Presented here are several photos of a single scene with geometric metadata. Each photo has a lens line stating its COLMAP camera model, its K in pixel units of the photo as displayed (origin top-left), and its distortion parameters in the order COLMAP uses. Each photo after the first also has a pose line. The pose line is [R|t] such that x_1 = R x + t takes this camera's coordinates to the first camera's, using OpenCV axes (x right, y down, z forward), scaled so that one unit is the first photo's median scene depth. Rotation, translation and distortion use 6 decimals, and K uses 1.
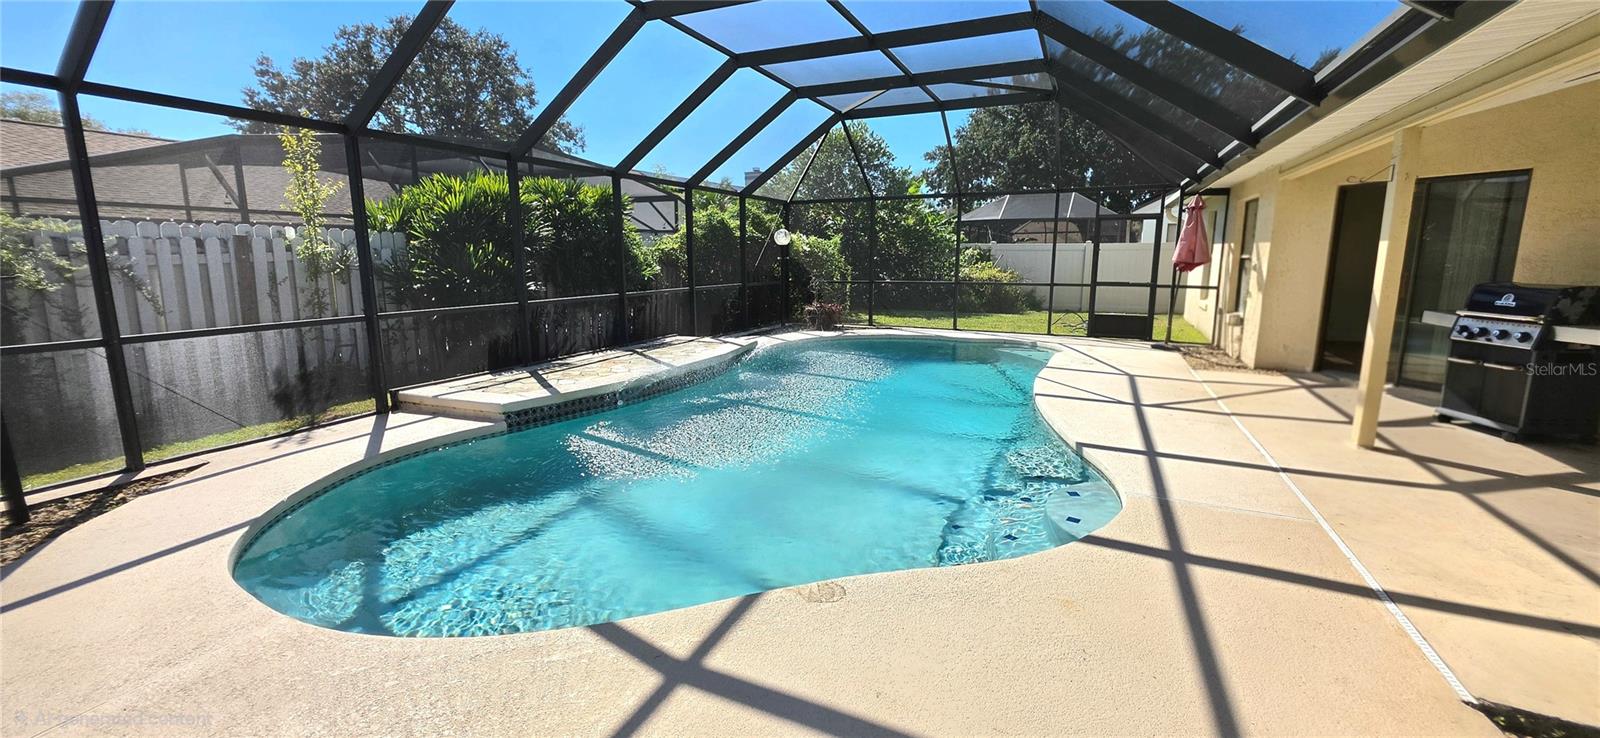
lens RADIAL K [[642.7, 0, 799.7], [0, 642.7, 360.8], [0, 0, 1]] dist [-0.002976, 0.000470]
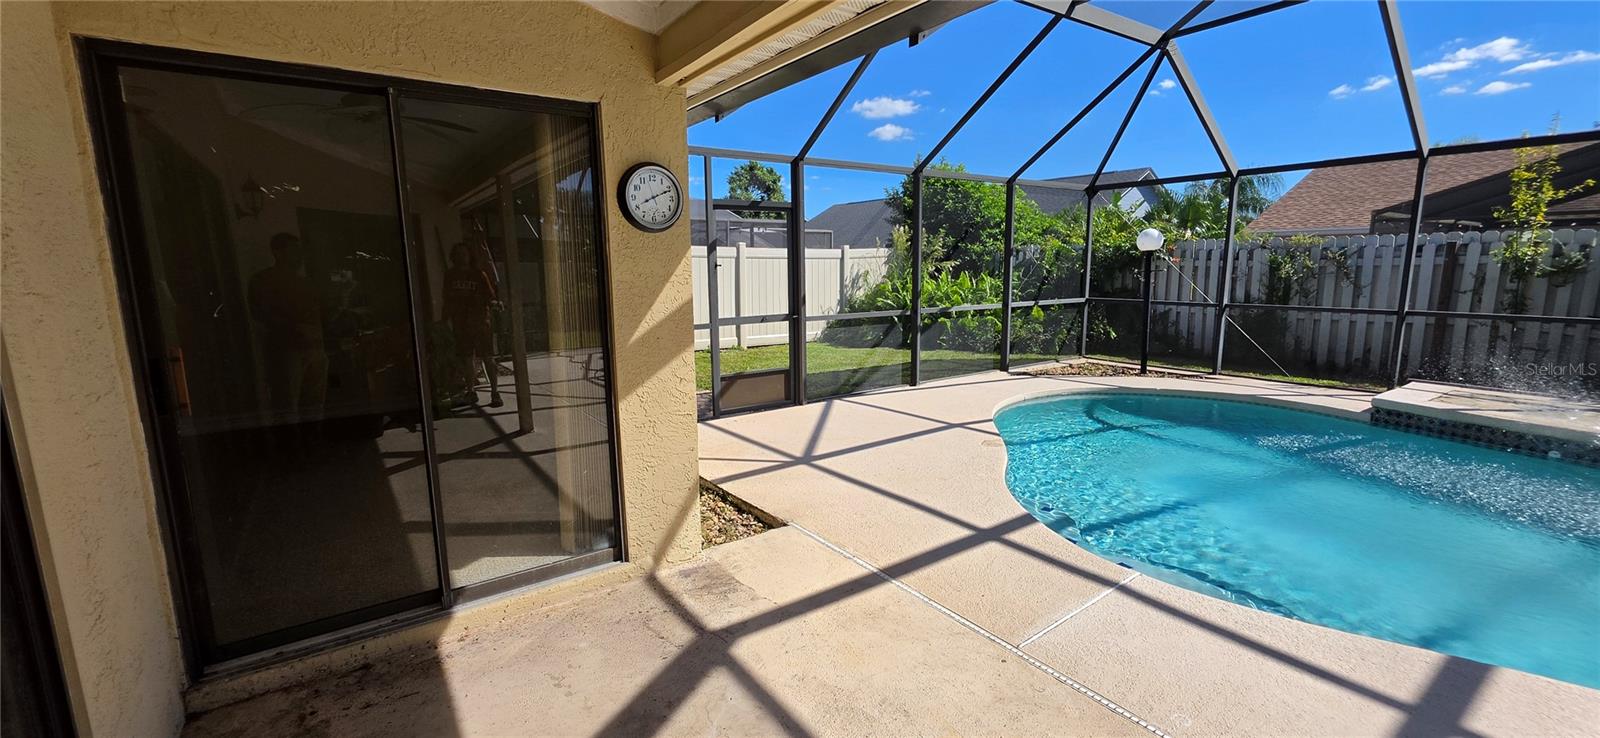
lens RADIAL K [[642.7, 0, 793.3], [0, 642.7, 365.2], [0, 0, 1]] dist [-0.002976, 0.000470]
pose [[-0.521426, 0.145492, -0.840801, 0.472479], [-0.127213, 0.961090, 0.245198, -0.062650], [0.843761, 0.234813, -0.482629, 0.334662]]
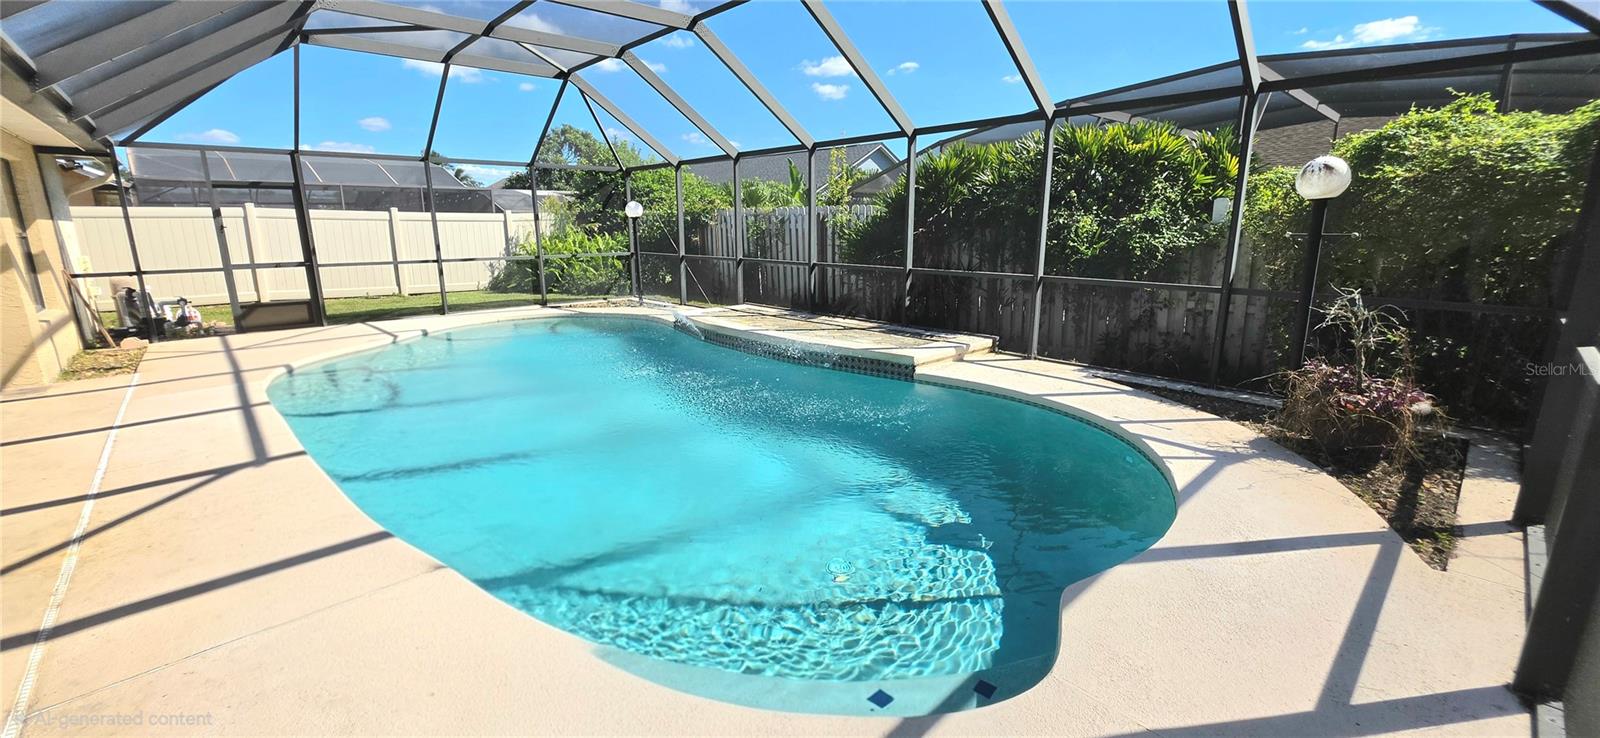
lens RADIAL K [[642.7, 0, 795.1], [0, 642.7, 366.6], [0, 0, 1]] dist [-0.002976, 0.000470]
pose [[-0.404779, 0.205468, -0.891031, 0.478039], [-0.144680, 0.947763, 0.284276, -0.164681], [0.902896, 0.243983, -0.353908, 0.955768]]
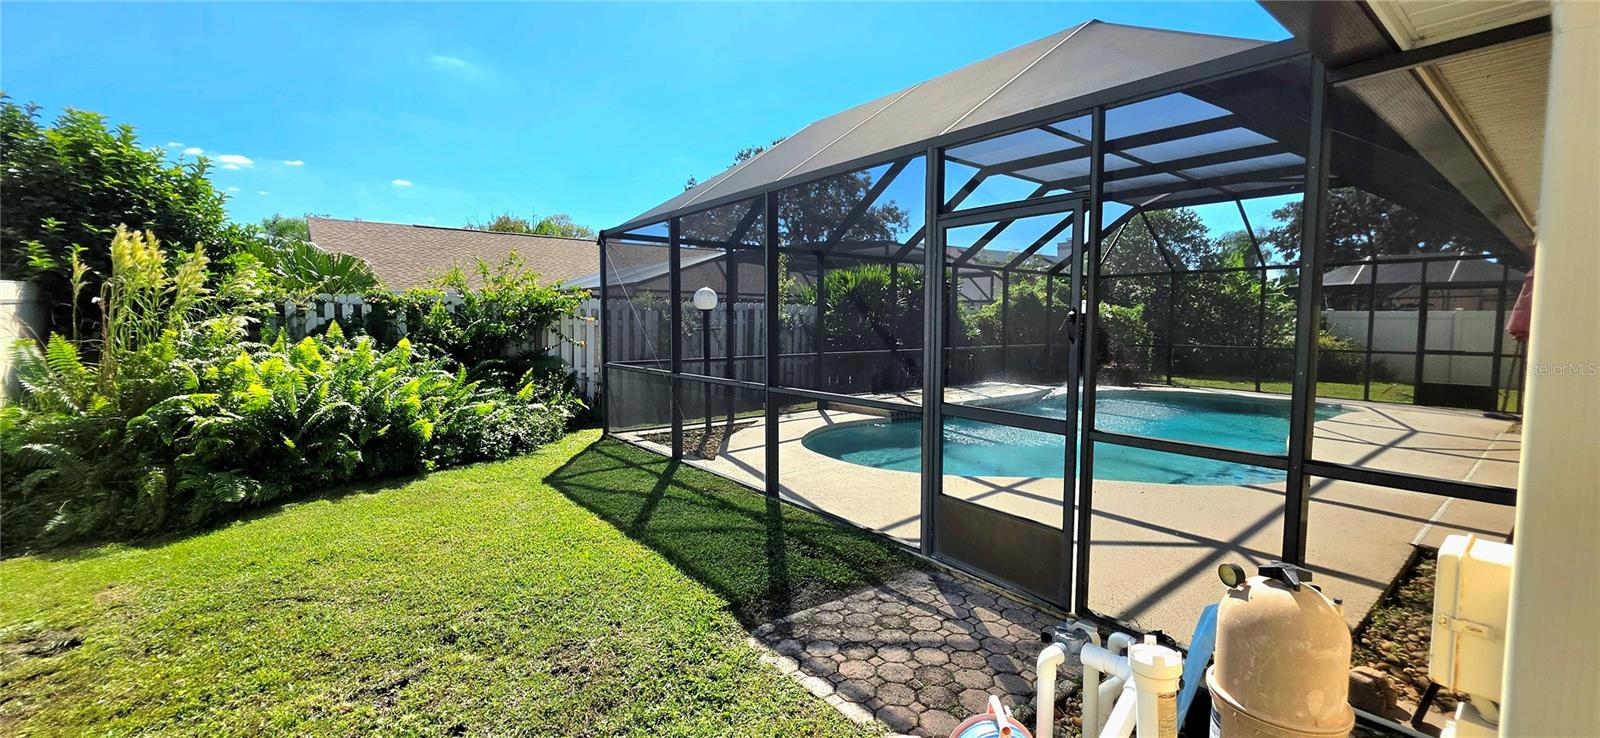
lens RADIAL K [[642.7, 0, 794.2], [0, 642.7, 361.6], [0, 0, 1]] dist [-0.002976, 0.000470]
pose [[0.891132, 0.034380, -0.452439, 0.039825], [-0.079204, 0.993603, -0.080498, 0.053498], [0.446777, 0.107569, 0.888155, -0.323401]]
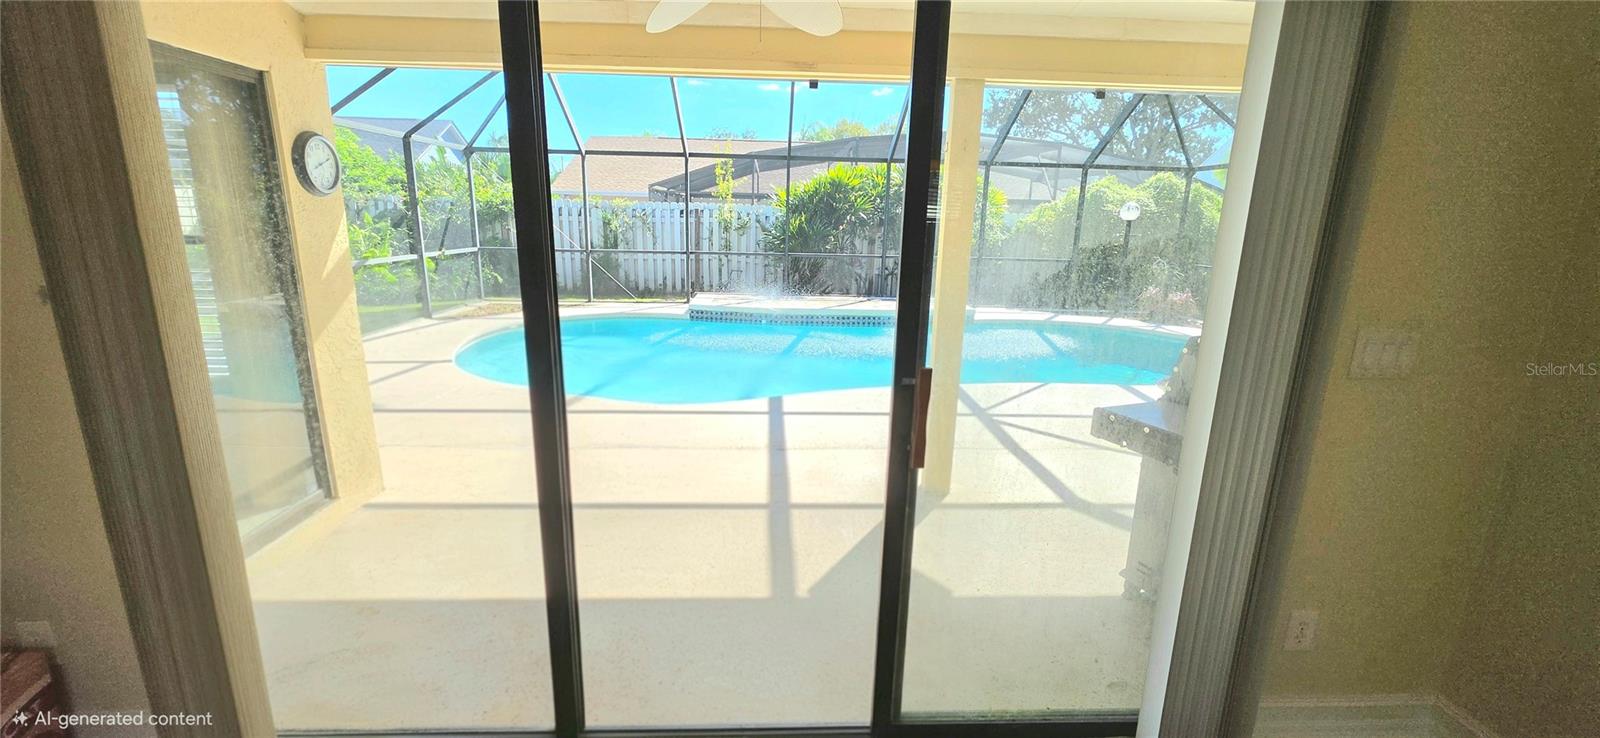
lens RADIAL K [[642.7, 0, 795.3], [0, 642.7, 368.2], [0, 0, 1]] dist [-0.002976, 0.000470]
pose [[0.446816, 0.224174, -0.866084, 0.636874], [-0.171468, 0.971607, 0.163027, -0.051608], [0.878040, 0.075663, 0.472569, 0.204168]]
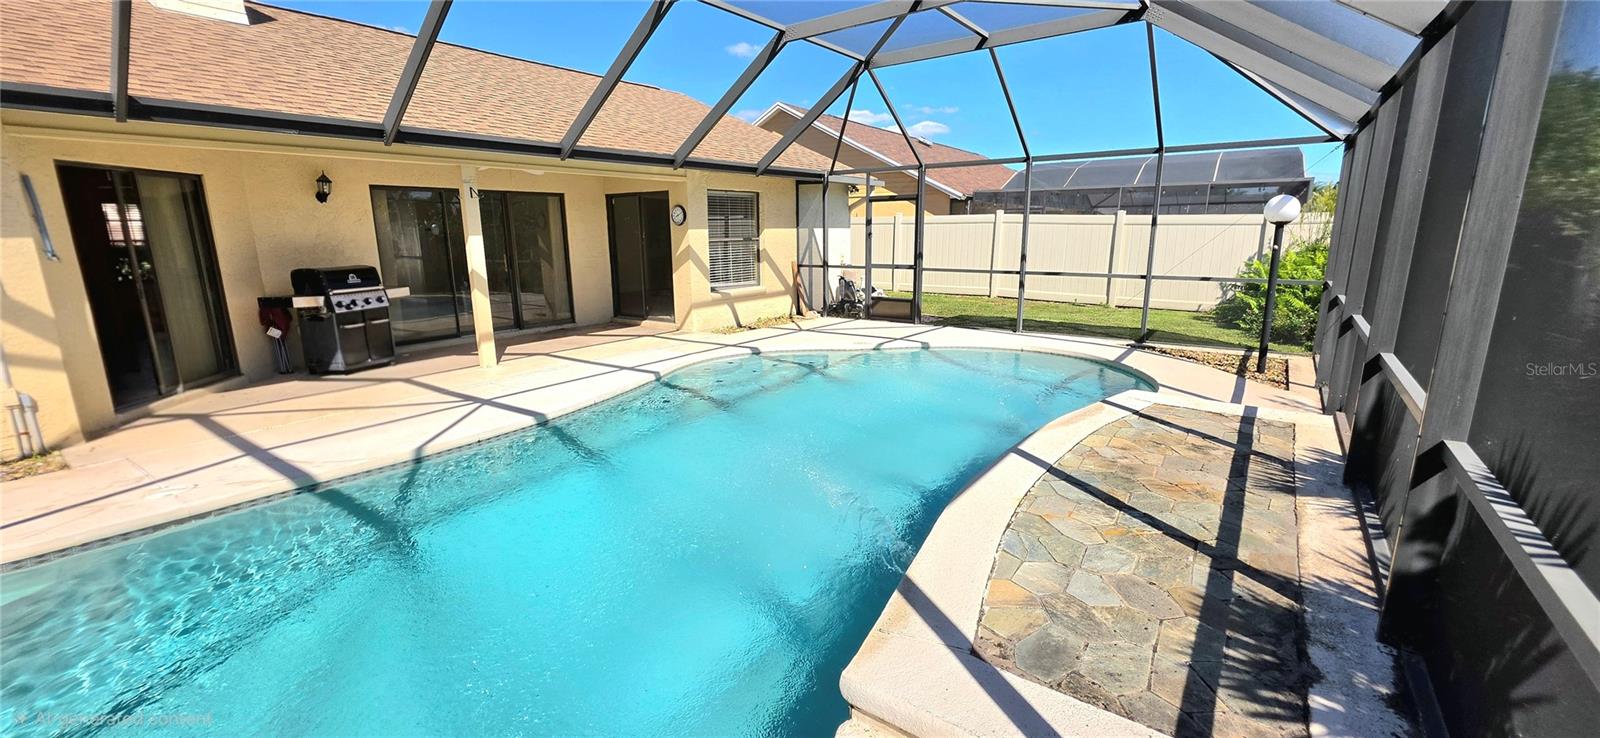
lens RADIAL K [[642.7, 0, 796.5], [0, 642.7, 373.1], [0, 0, 1]] dist [-0.002976, 0.000470]
pose [[-0.973785, -0.037457, 0.224366, -0.101071], [0.050313, 0.926452, 0.373036, -0.176248], [-0.221837, 0.374546, -0.900280, 0.990827]]
